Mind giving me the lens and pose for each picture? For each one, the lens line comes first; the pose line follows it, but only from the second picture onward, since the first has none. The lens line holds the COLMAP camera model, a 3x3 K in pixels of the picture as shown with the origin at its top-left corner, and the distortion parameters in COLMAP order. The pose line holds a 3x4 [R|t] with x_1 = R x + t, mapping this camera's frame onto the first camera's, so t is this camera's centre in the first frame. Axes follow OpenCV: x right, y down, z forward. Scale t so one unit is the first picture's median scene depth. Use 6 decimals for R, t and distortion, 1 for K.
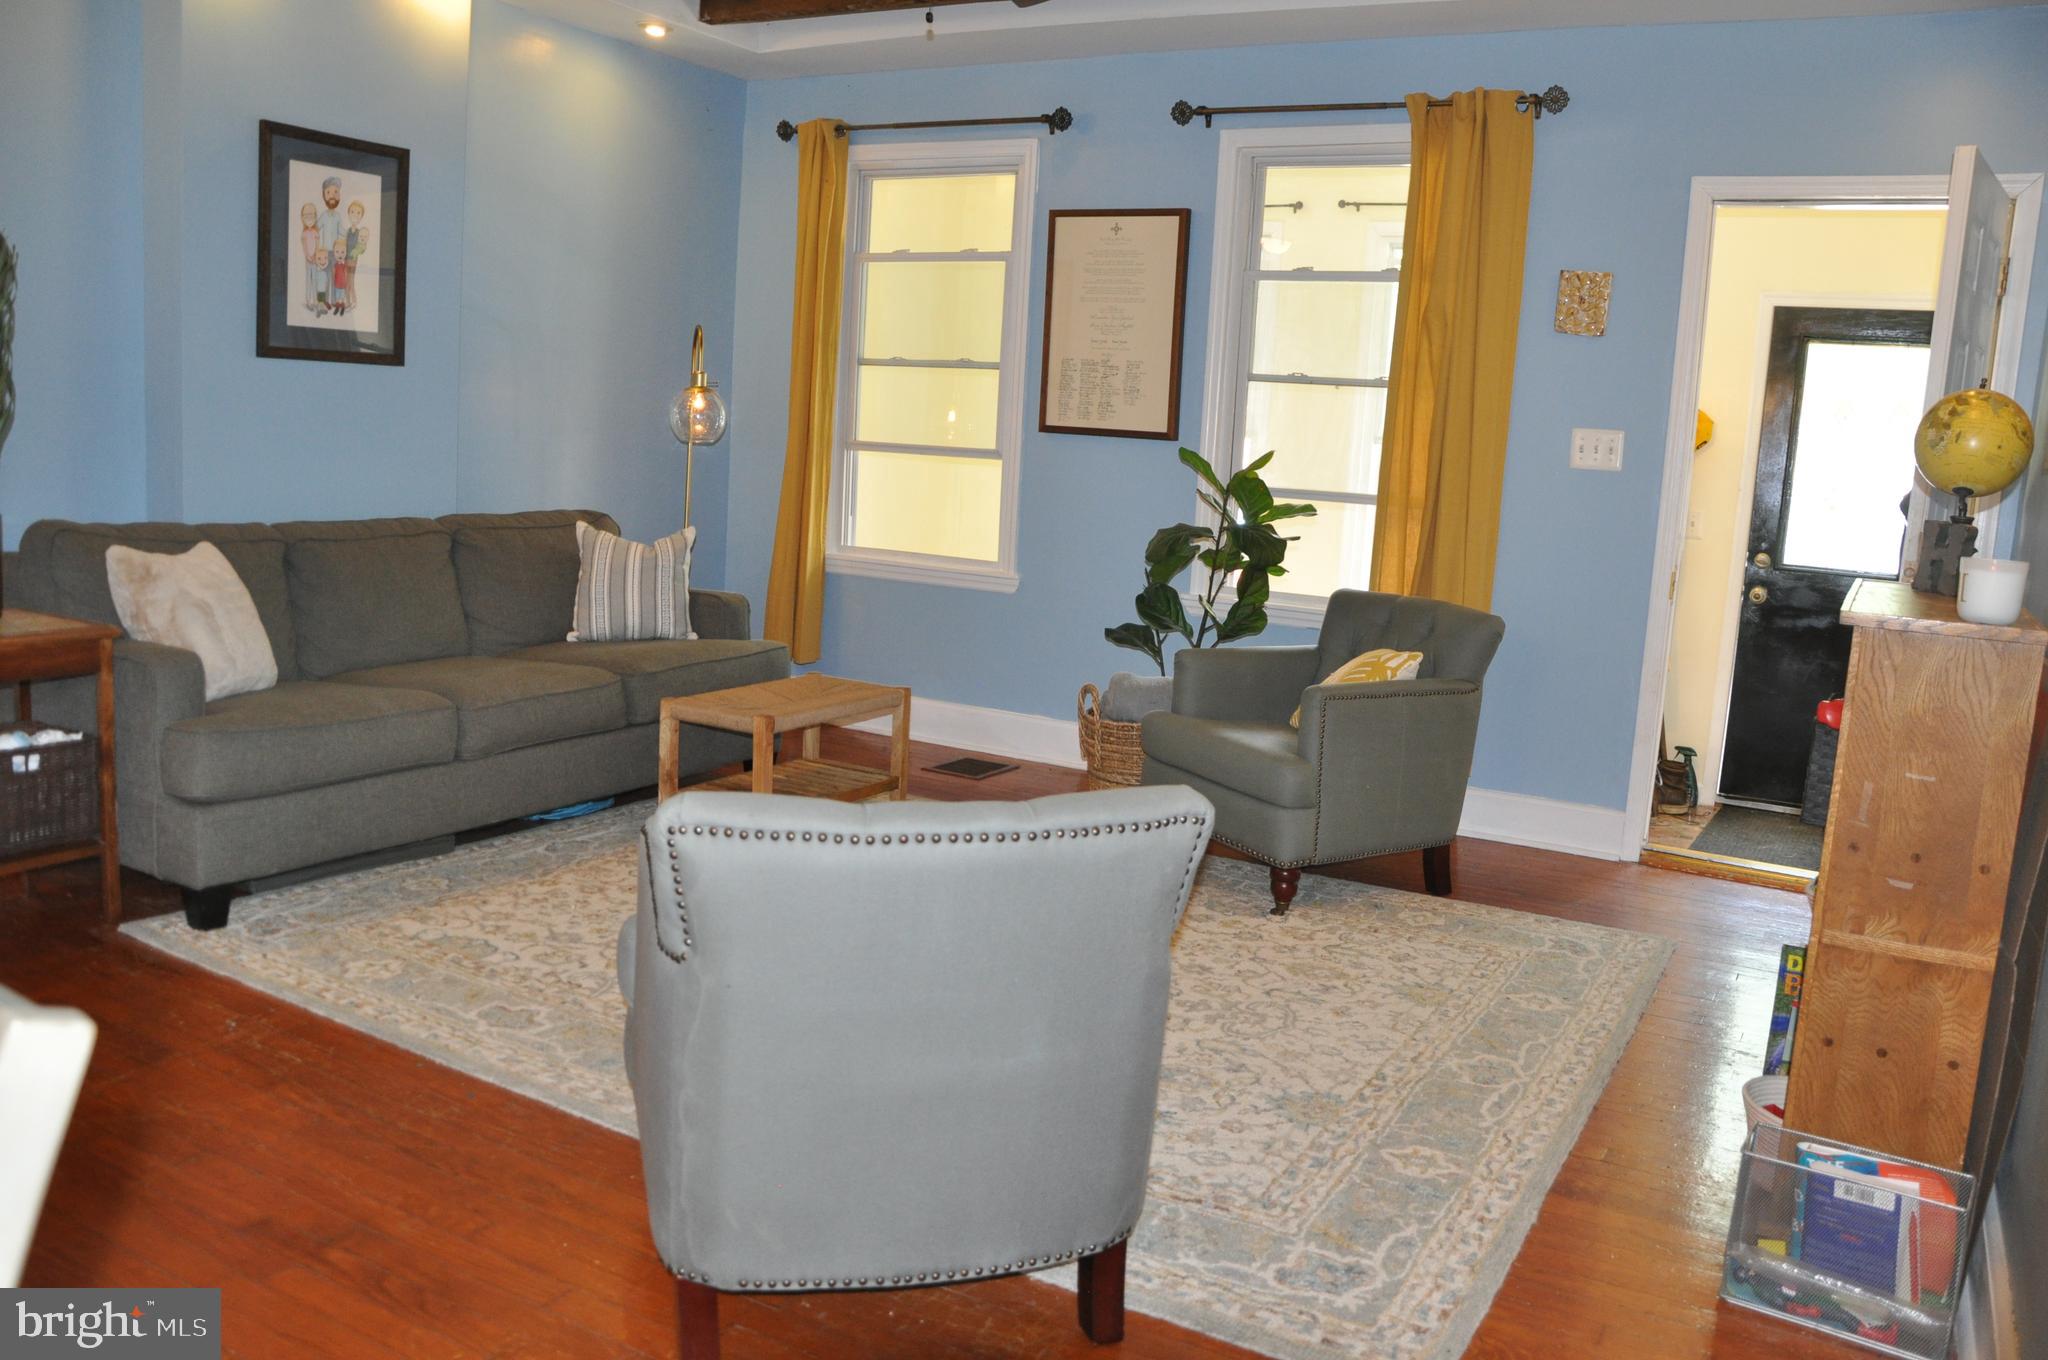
lens RADIAL K [[1574.9, 0, 1092.5], [0, 1574.9, 687.0], [0, 0, 1]] dist [-0.148659, 0.093126]
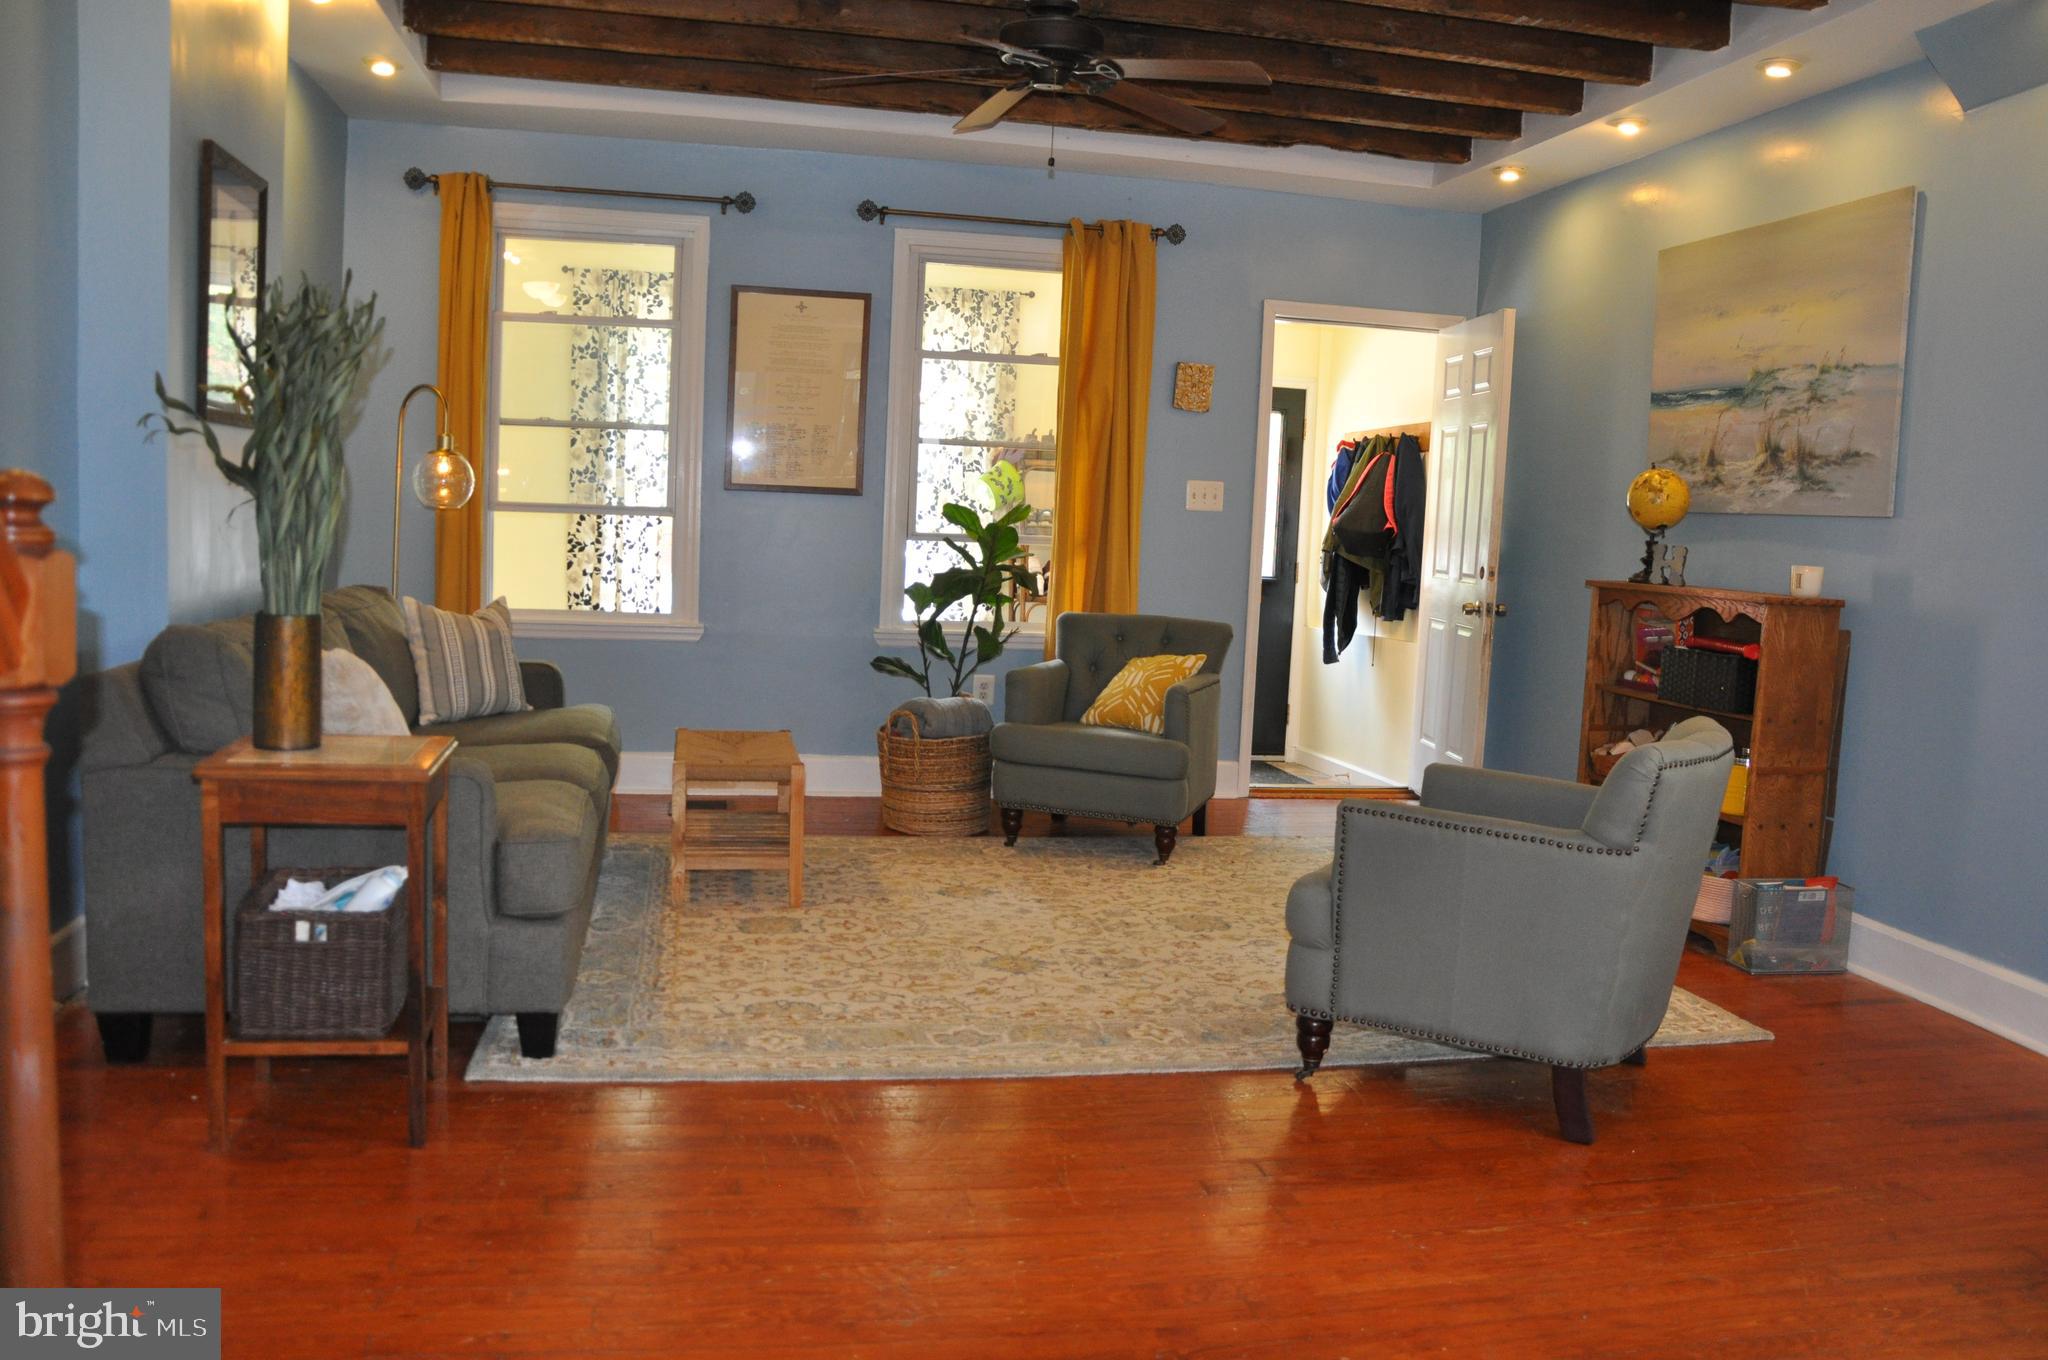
lens RADIAL K [[1574.9, 0, 1026.7], [0, 1574.9, 669.4], [0, 0, 1]] dist [-0.148659, 0.093126]
pose [[0.766146, -0.090732, 0.636230, -0.644596], [0.105559, 0.994305, 0.014682, -0.038279], [-0.633938, 0.055911, 0.771360, 0.053682]]
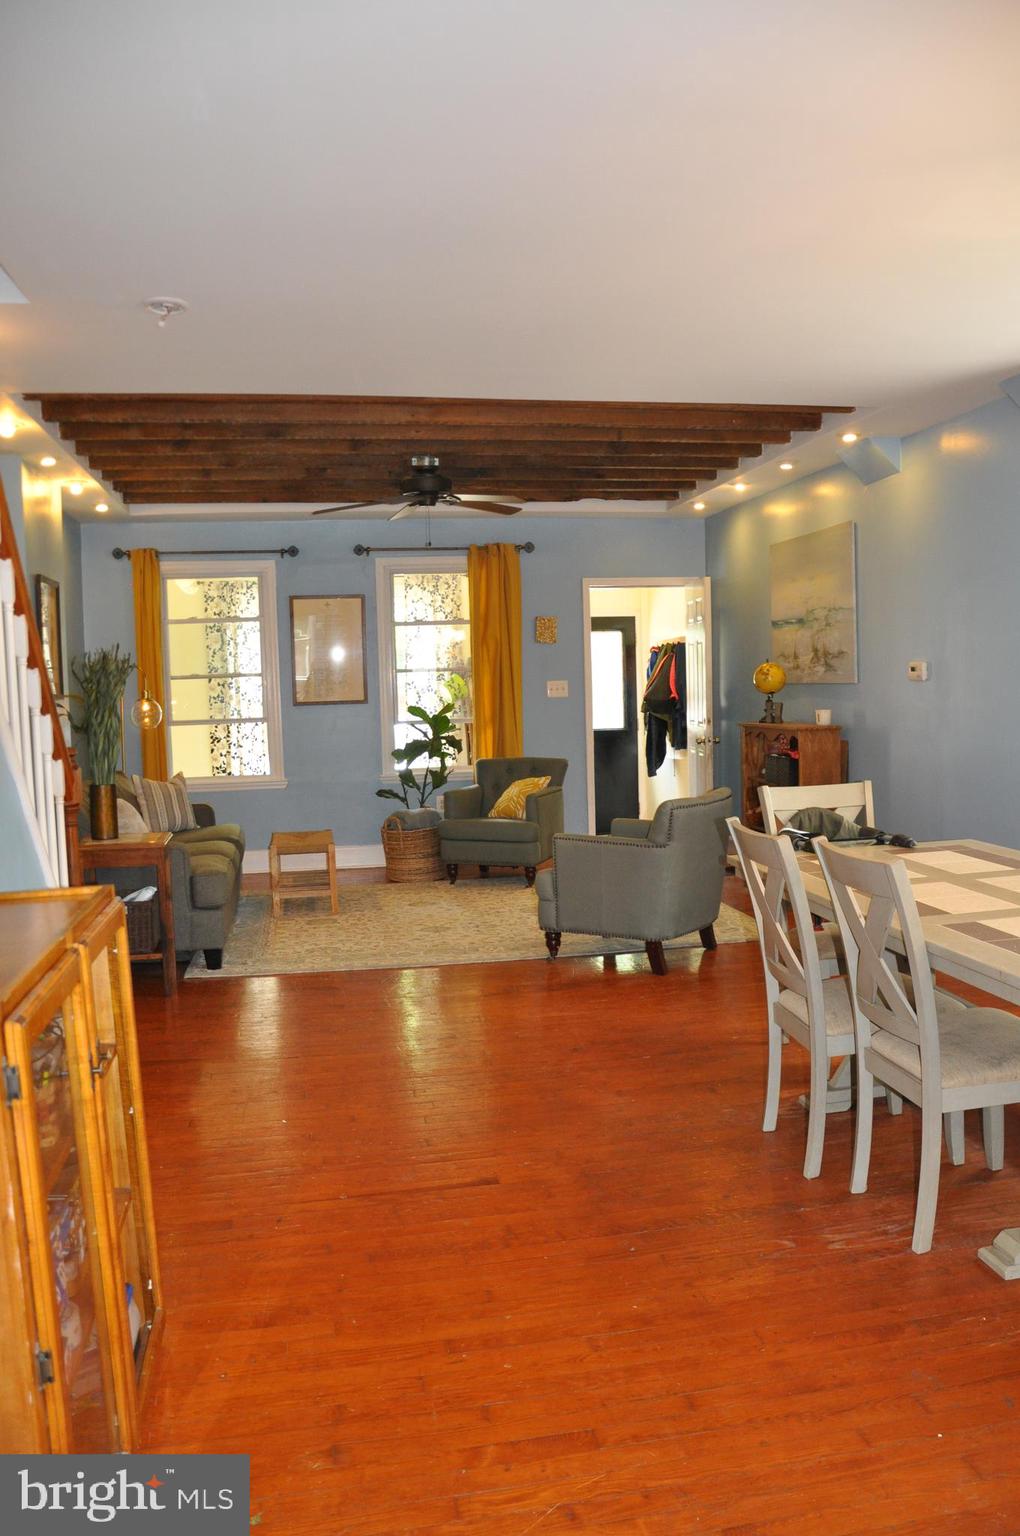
lens RADIAL K [[1181.2, 0, 522.2], [0, 1181.2, 780.1], [0, 0, 1]] dist [-0.148659, 0.093126]
pose [[0.775828, -0.134558, 0.616429, -0.842124], [0.174941, 0.984565, -0.005261, -0.011450], [-0.606206, 0.111920, 0.787393, -0.392361]]
